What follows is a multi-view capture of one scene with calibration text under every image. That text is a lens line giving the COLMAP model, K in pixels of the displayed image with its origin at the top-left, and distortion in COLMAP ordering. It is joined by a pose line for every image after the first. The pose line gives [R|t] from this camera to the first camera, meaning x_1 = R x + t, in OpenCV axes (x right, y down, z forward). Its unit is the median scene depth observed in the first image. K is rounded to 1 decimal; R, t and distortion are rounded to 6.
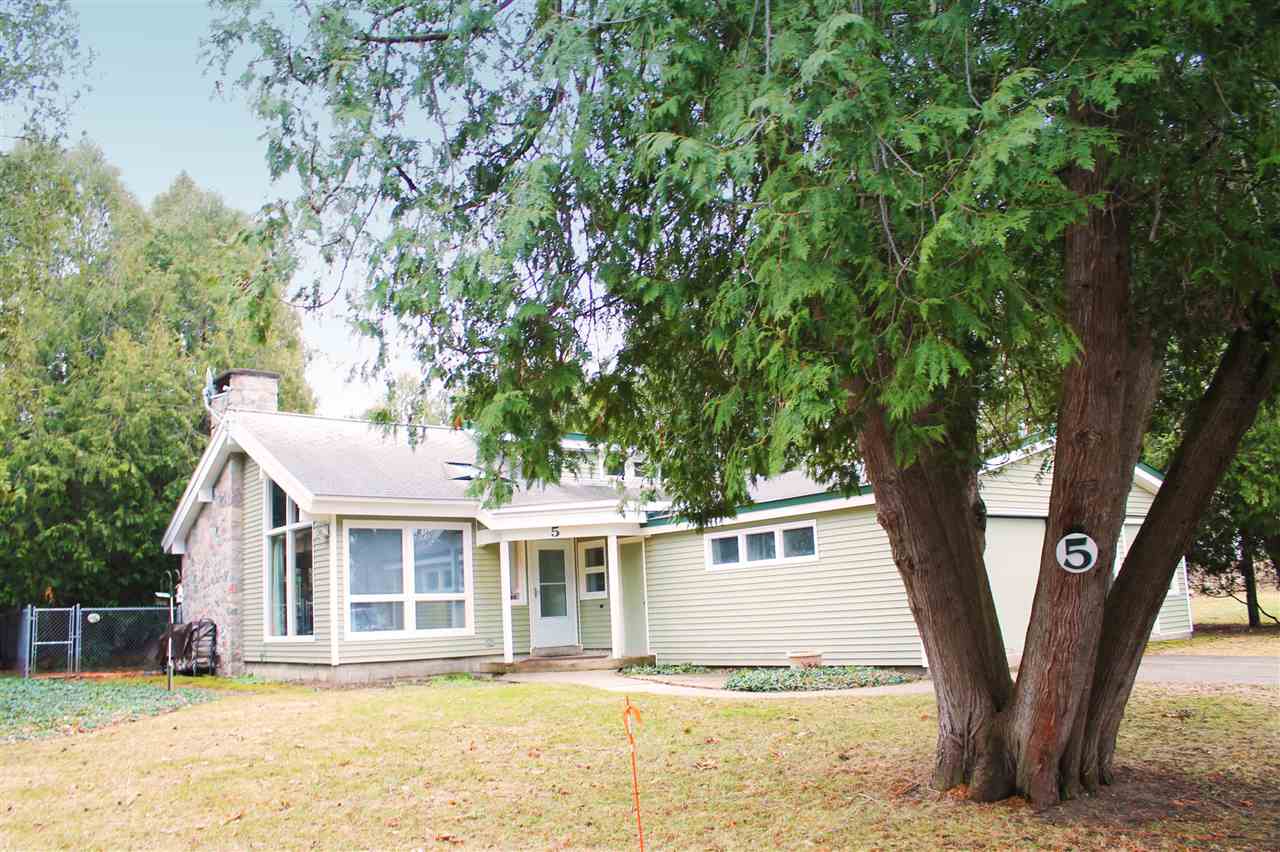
lens RADIAL K [[1068.1, 0, 640.0], [0, 1068.1, 426.0], [0, 0, 1]] dist [-0.161107, -0.003018]
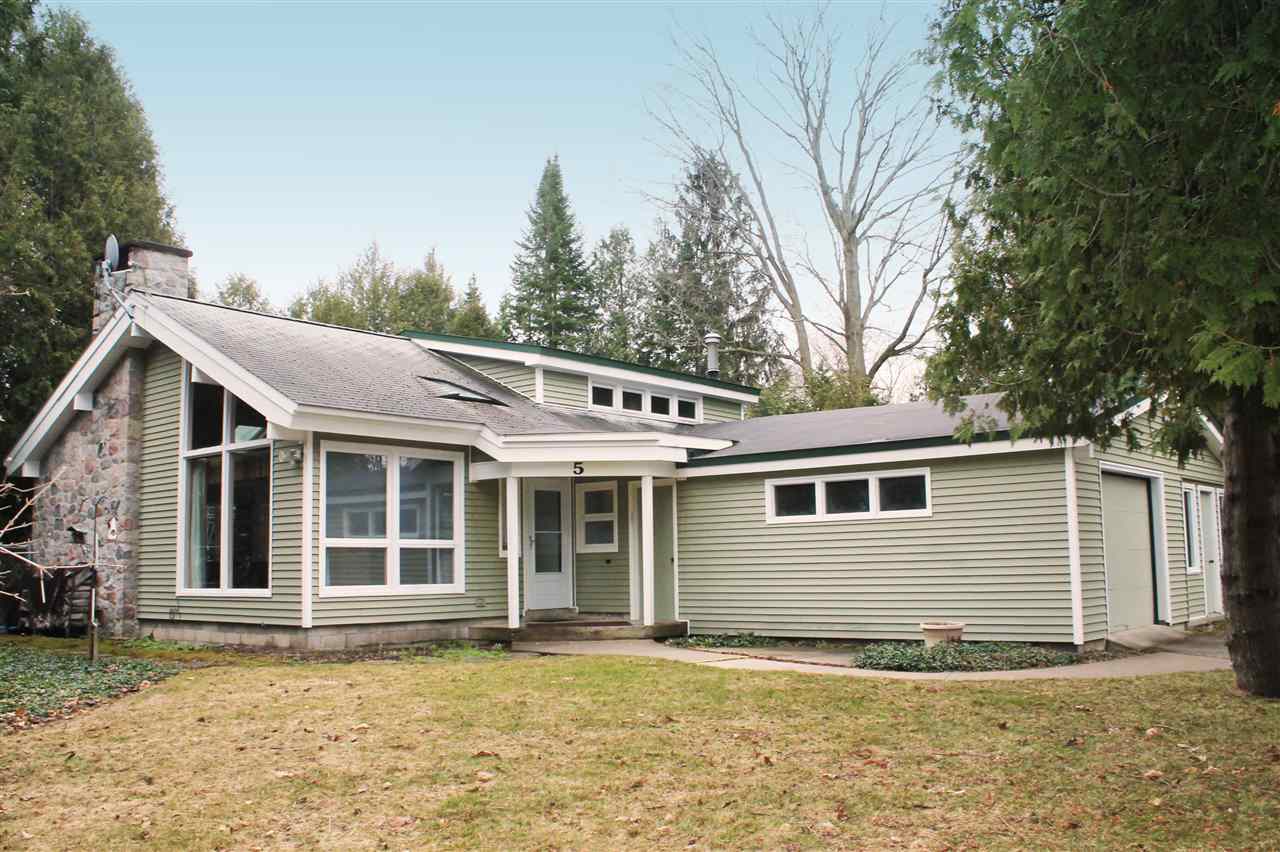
lens RADIAL K [[1176.4, 0, 640.0], [0, 1176.4, 426.0], [0, 0, 1]] dist [-0.150701, 0.012277]
pose [[0.980169, 0.055016, 0.190374, -0.201700], [-0.064469, 0.996957, 0.043818, 0.024523], [-0.187384, -0.055222, 0.980733, 0.113711]]
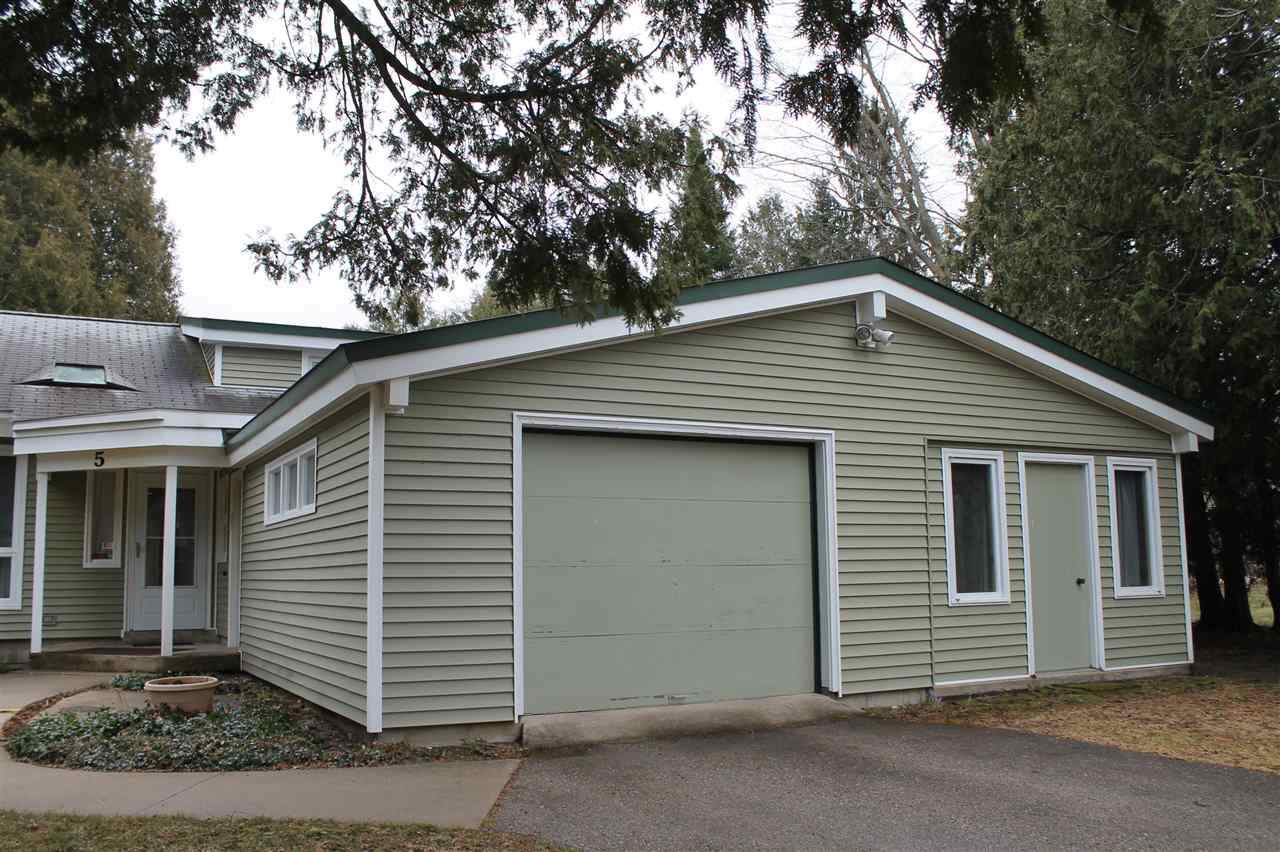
lens RADIAL K [[1144.3, 0, 640.0], [0, 1144.3, 426.0], [0, 0, 1]] dist [-0.086953, 0.003451]
pose [[0.981260, 0.006967, -0.192563, 0.376013], [0.002972, 0.998680, 0.051280, 0.043122], [0.192666, -0.050891, 0.979944, 0.376634]]
